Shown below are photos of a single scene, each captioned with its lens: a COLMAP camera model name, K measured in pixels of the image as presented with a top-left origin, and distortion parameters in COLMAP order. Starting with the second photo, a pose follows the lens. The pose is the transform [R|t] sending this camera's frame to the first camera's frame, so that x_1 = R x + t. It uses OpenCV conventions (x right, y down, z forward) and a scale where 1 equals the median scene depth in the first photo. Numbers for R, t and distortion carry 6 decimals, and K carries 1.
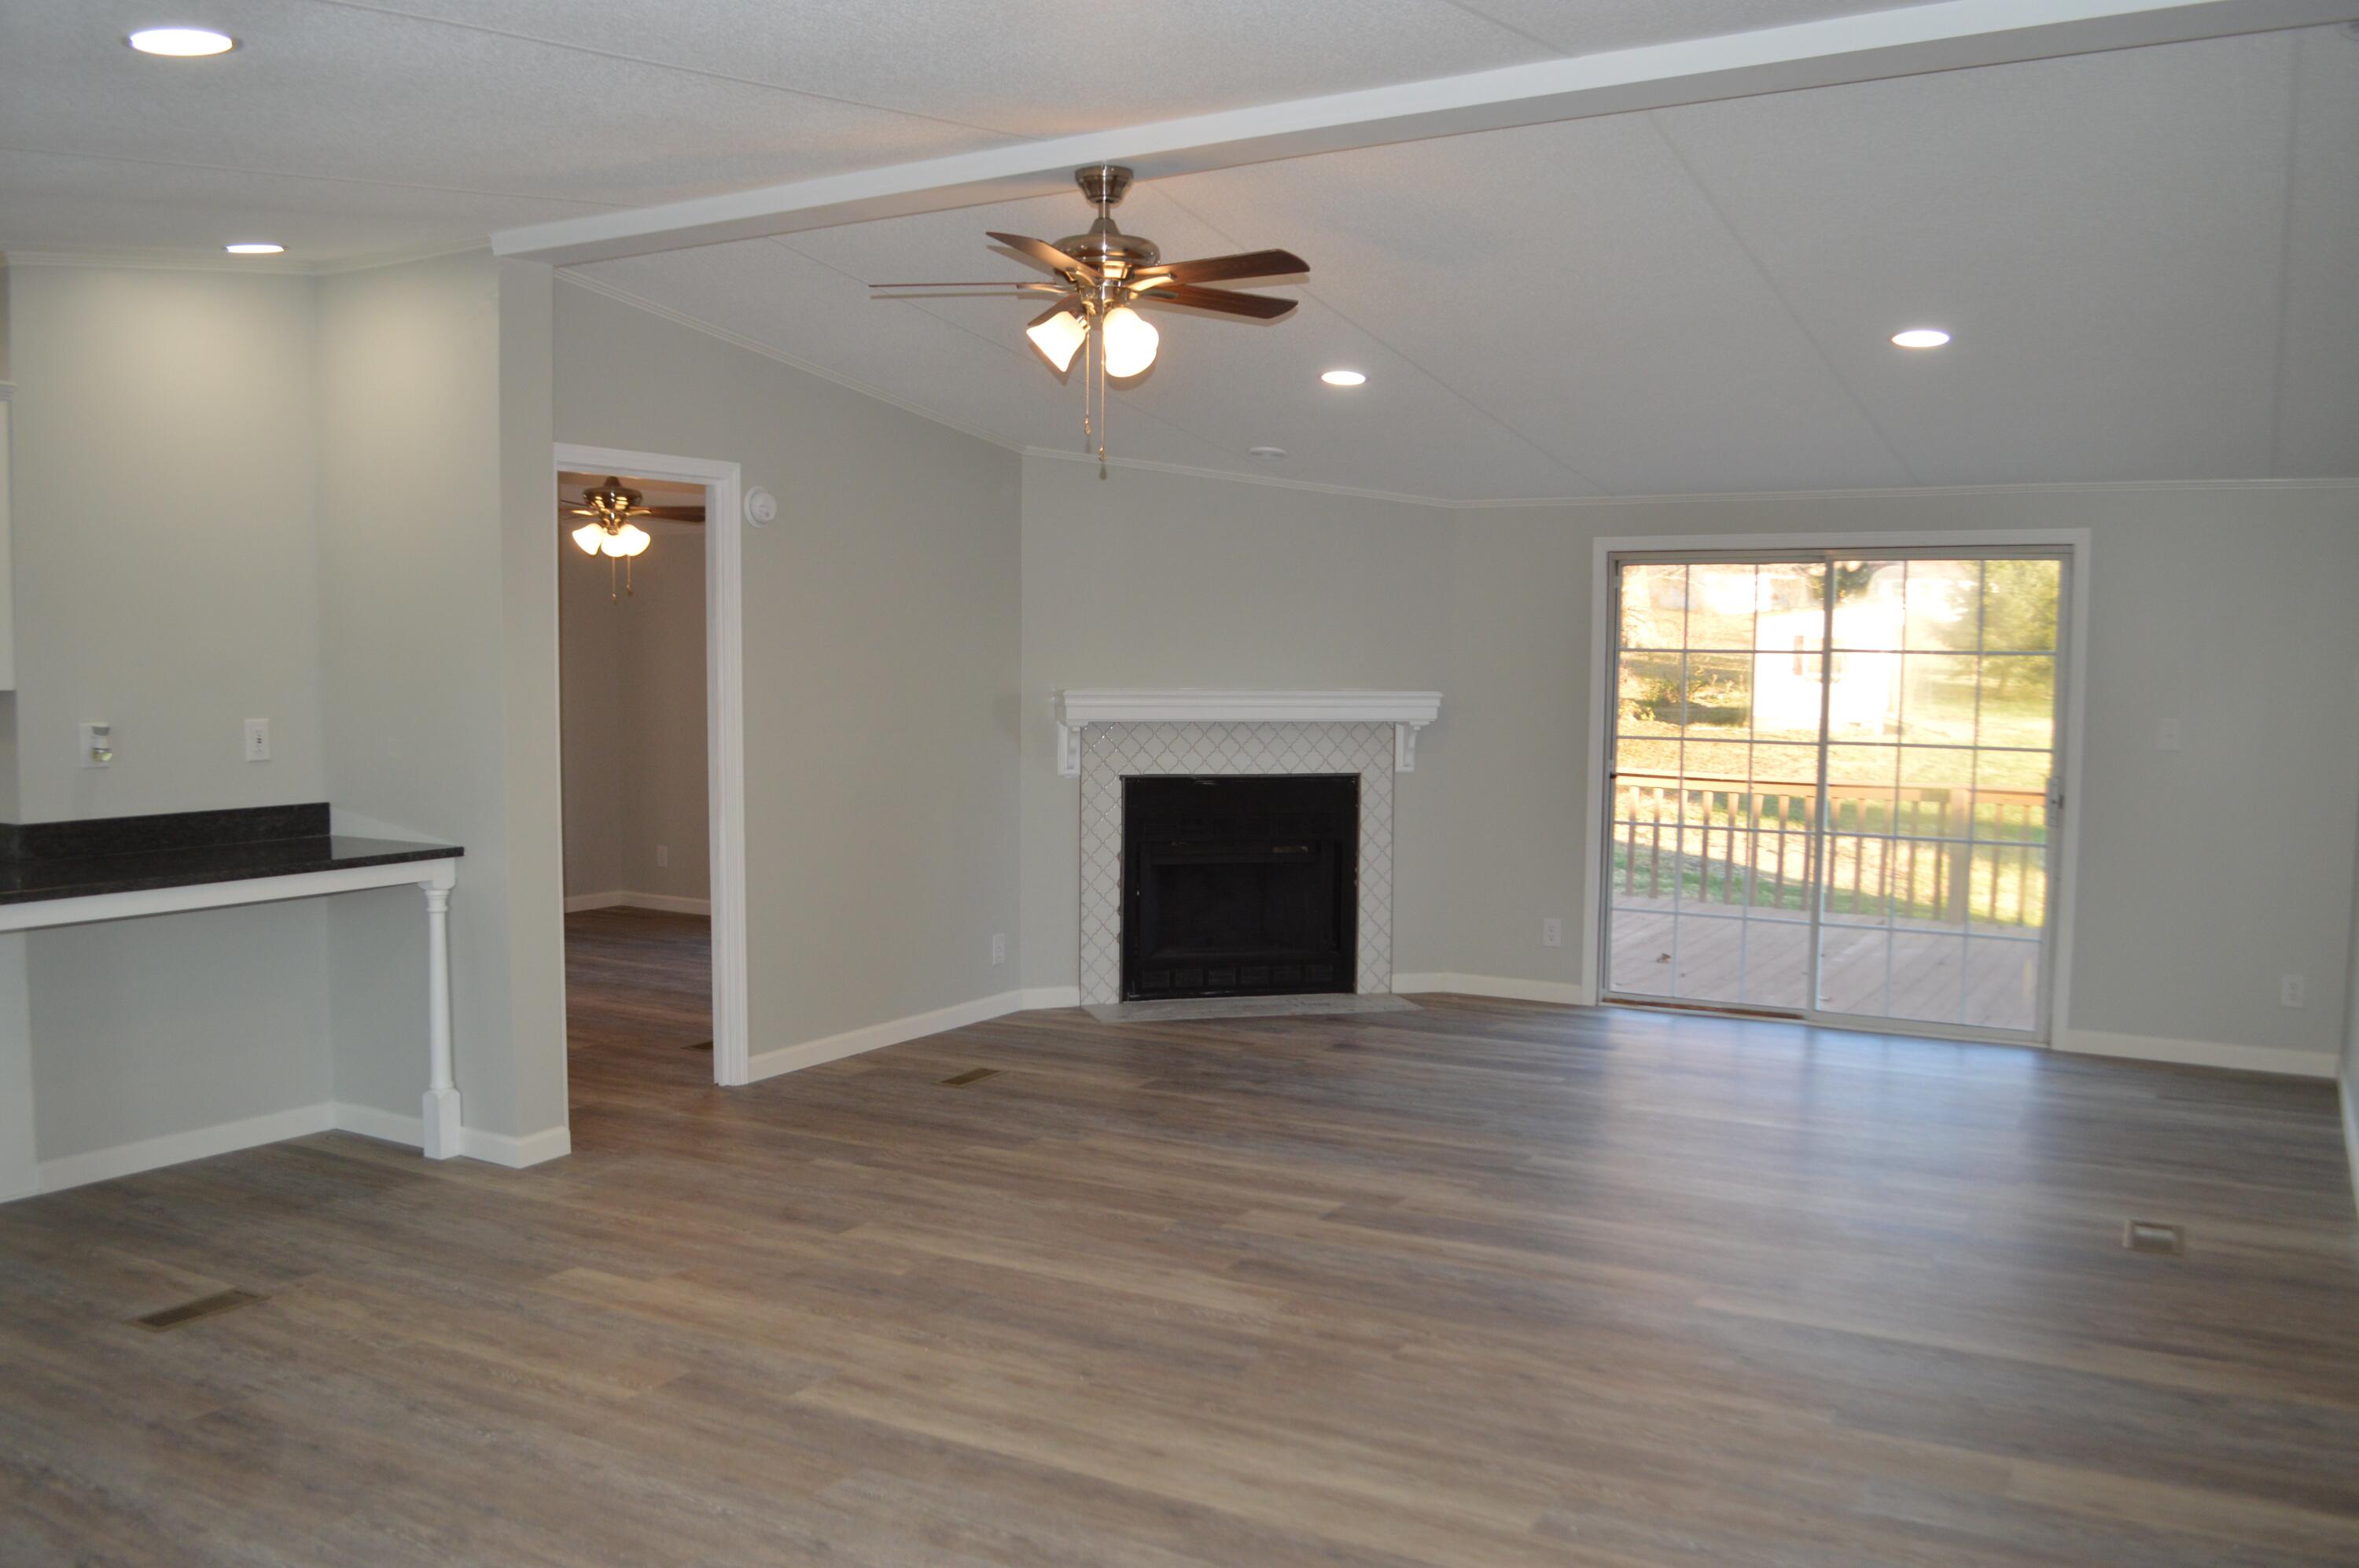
lens RADIAL K [[1878.3, 0, 1182.2], [0, 1878.3, 843.3], [0, 0, 1]] dist [-0.080488, 0.004358]
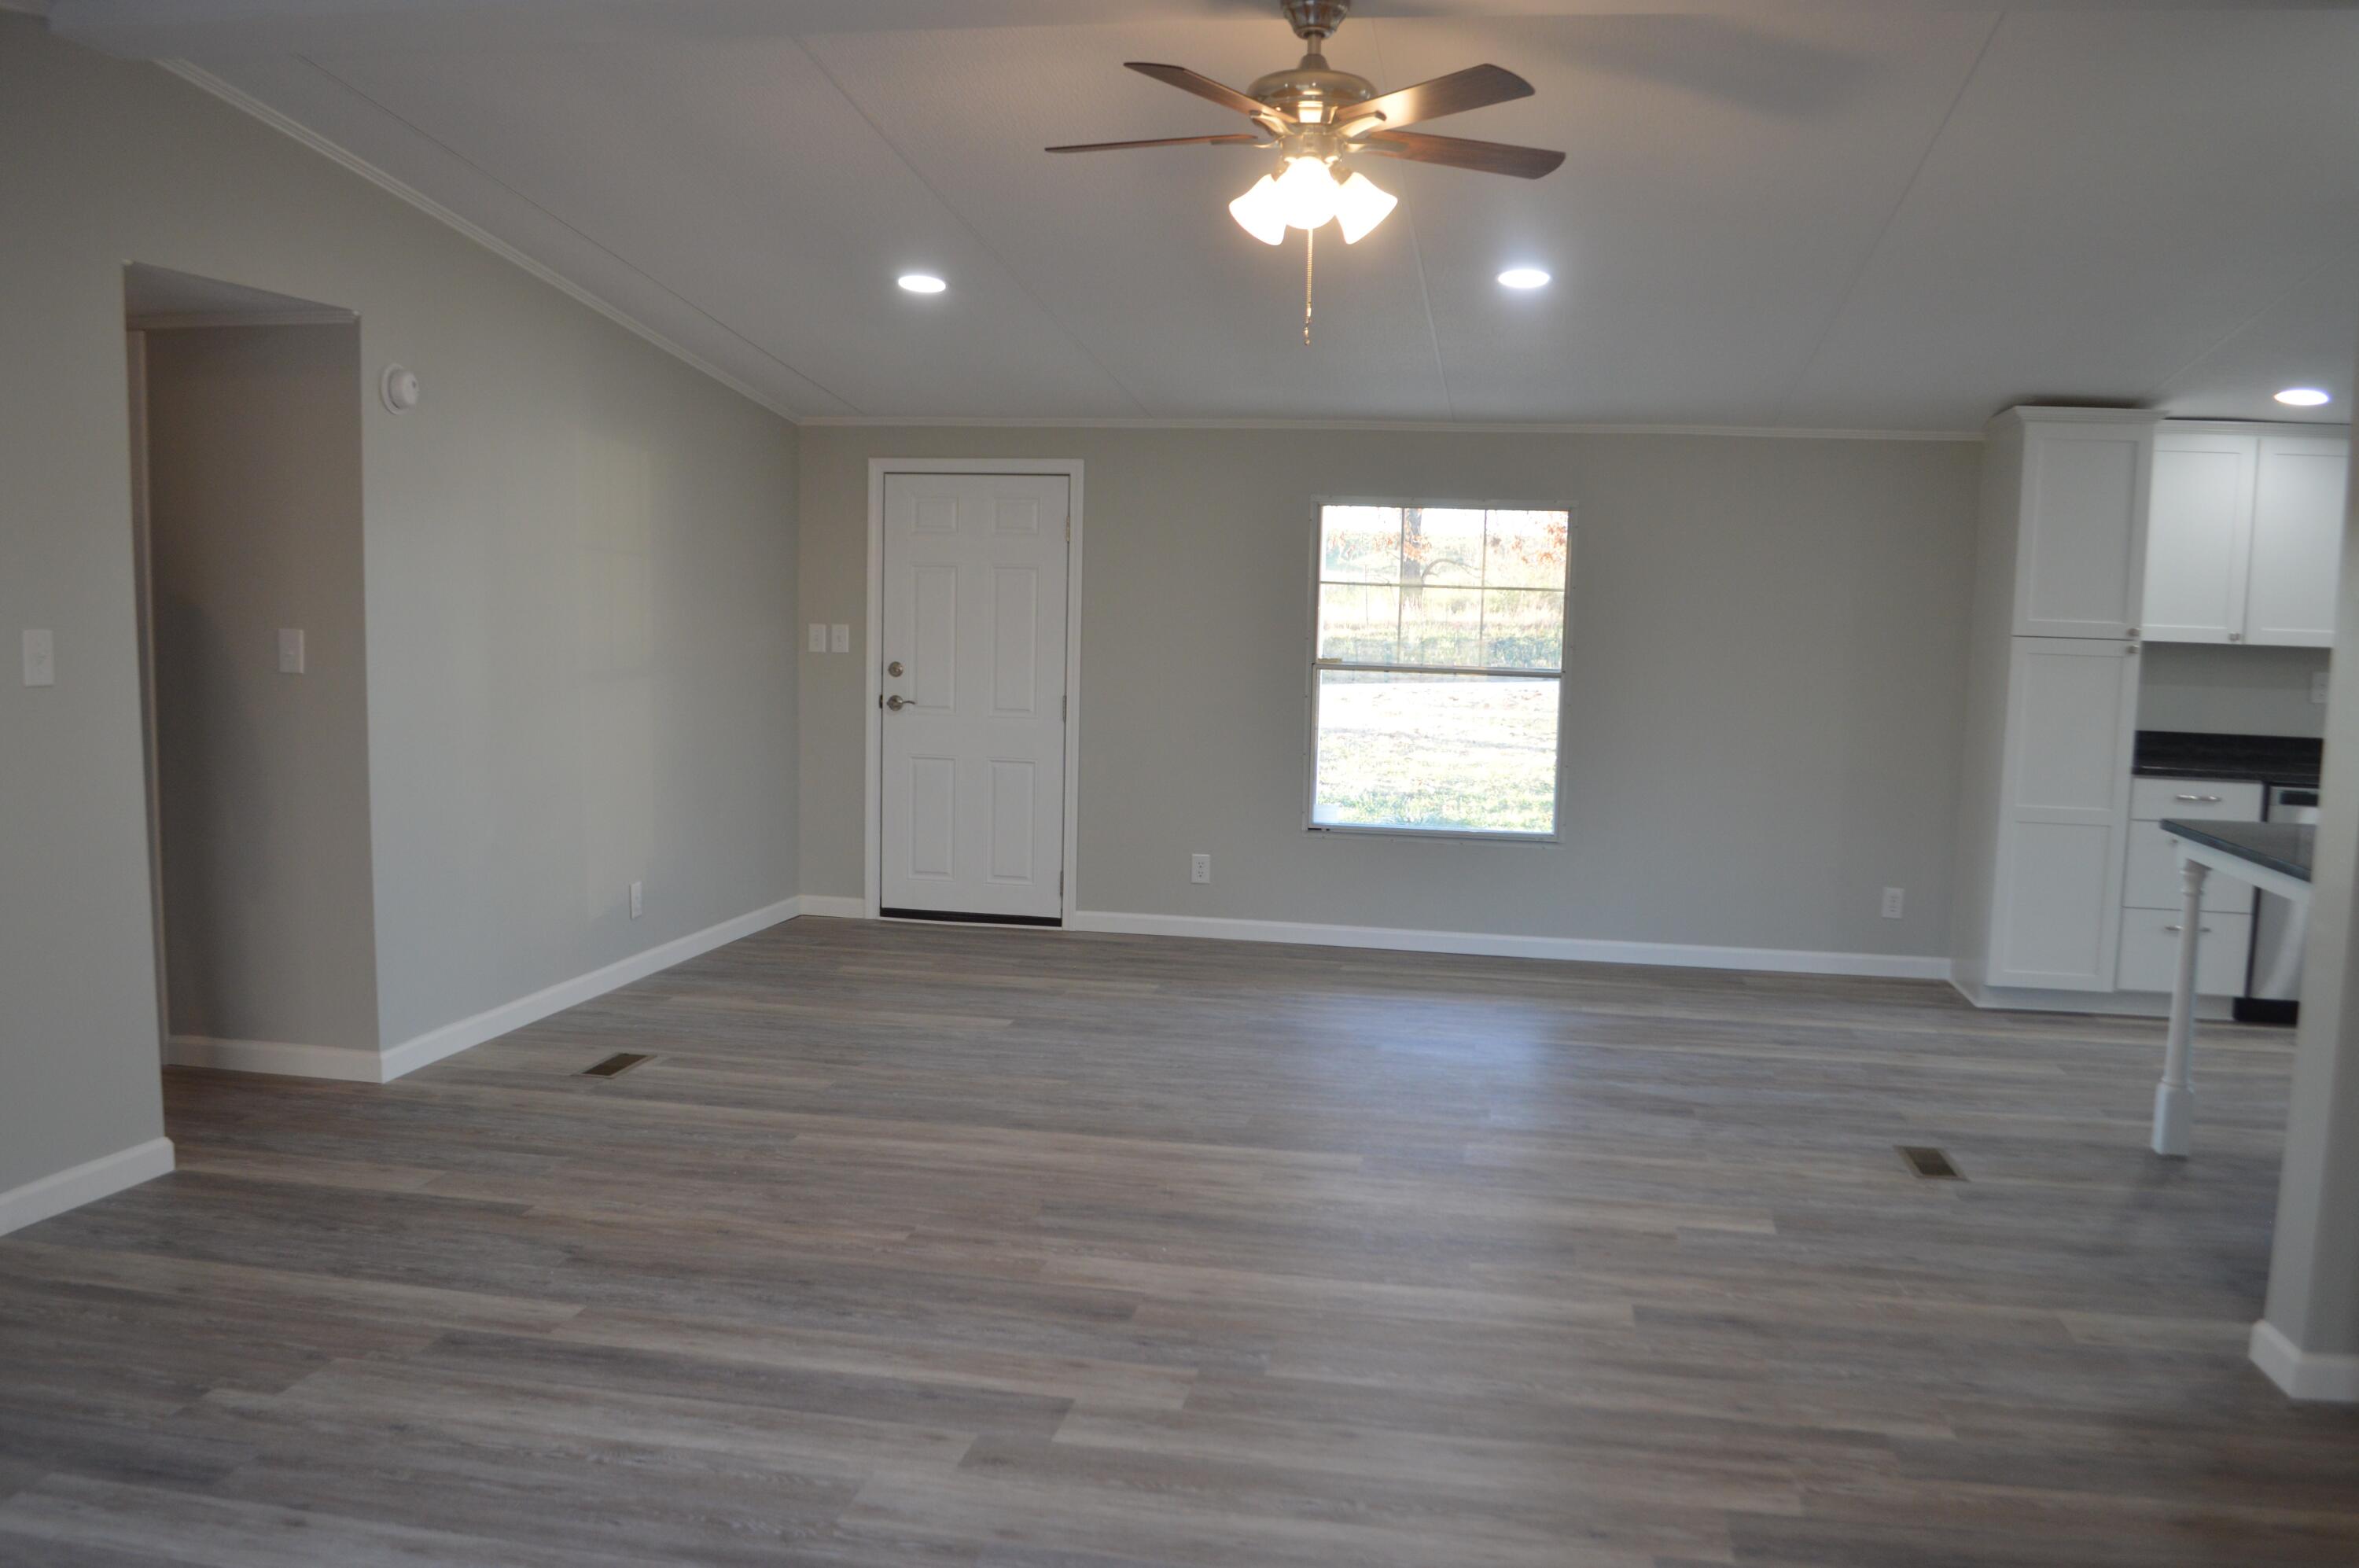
lens RADIAL K [[1878.3, 0, 1182.2], [0, 1878.3, 843.3], [0, 0, 1]] dist [-0.080488, 0.004358]
pose [[-0.941992, 0.014750, -0.335311, 0.299770], [-0.059794, 0.975677, 0.210899, -0.162146], [0.330266, 0.218714, -0.918198, 1.837410]]
